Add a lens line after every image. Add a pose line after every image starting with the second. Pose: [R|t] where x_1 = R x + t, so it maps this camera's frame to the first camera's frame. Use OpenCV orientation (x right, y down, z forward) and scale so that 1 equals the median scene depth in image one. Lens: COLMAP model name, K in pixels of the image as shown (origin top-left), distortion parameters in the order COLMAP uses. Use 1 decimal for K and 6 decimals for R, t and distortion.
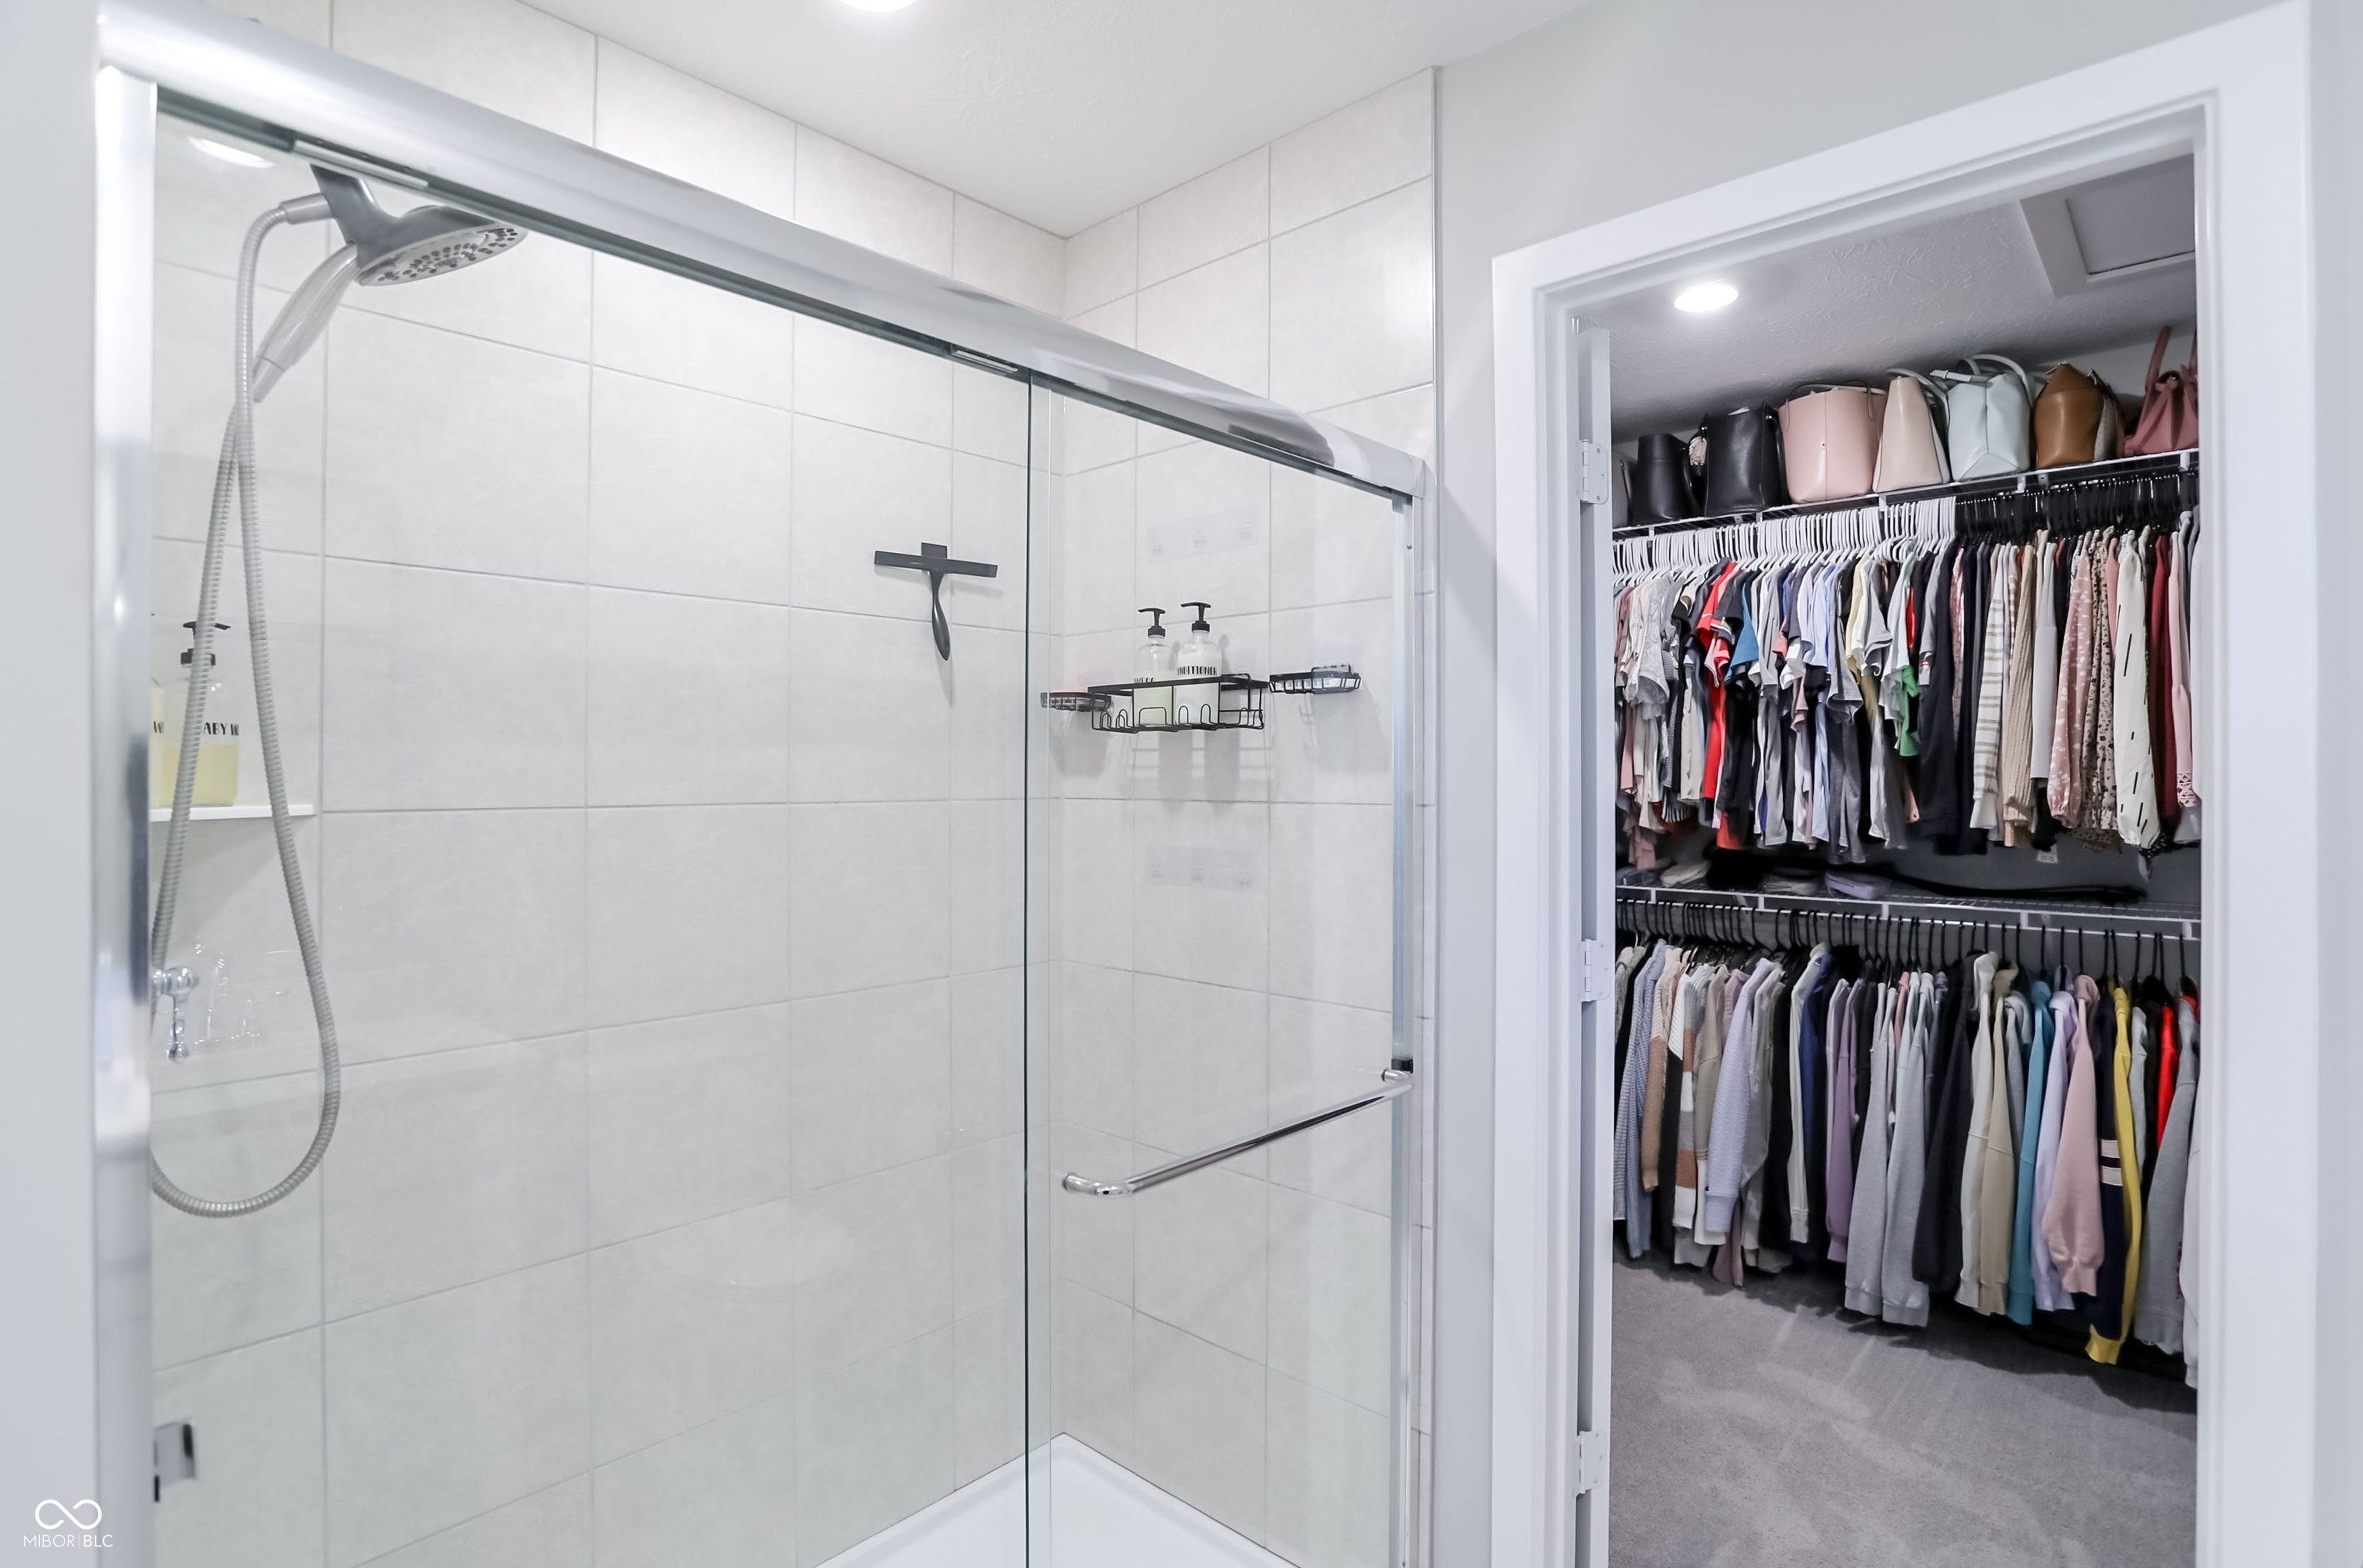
lens RADIAL K [[1147.4, 0, 1184.9], [0, 1147.4, 769.9], [0, 0, 1]] dist [-0.056258, 0.020857]
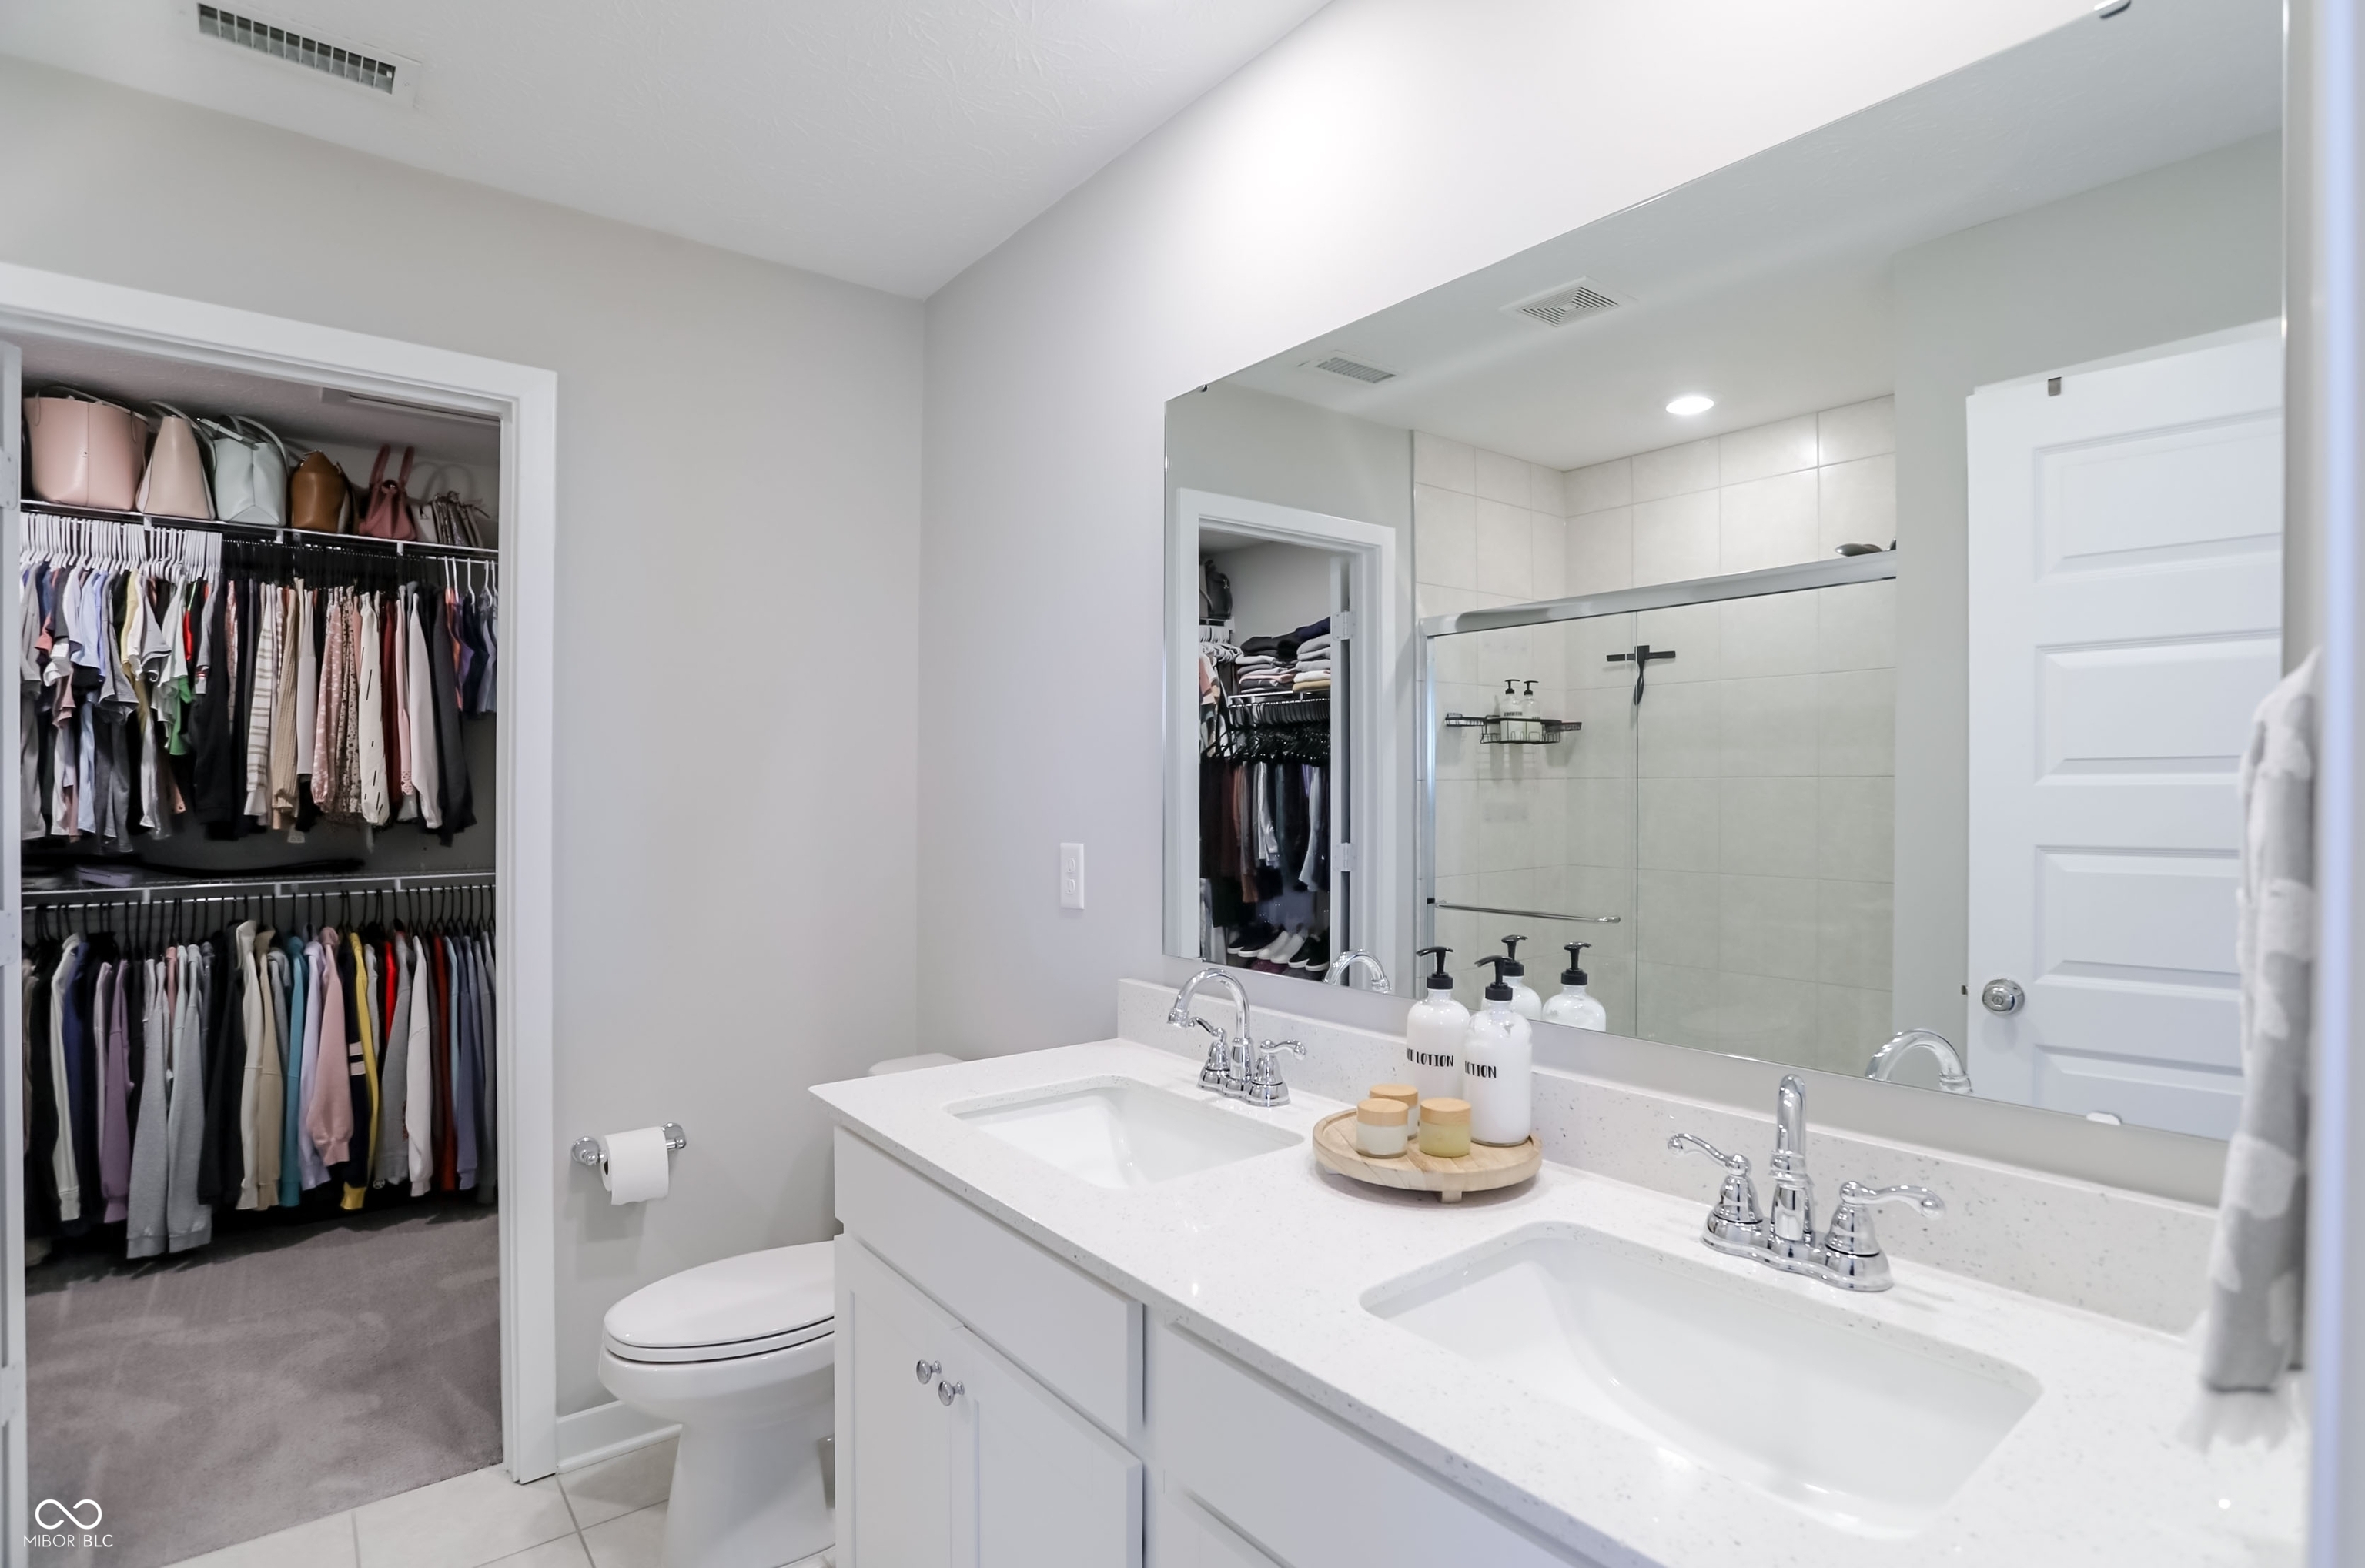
lens RADIAL K [[1148.5, 0, 1185.9], [0, 1148.5, 769.9], [0, 0, 1]] dist [-0.056258, 0.020857]
pose [[0.140307, 0.016741, 0.989967, -0.344440], [-0.003936, 0.999859, -0.016350, 0.018323], [-0.990100, -0.001603, 0.140353, -0.172748]]
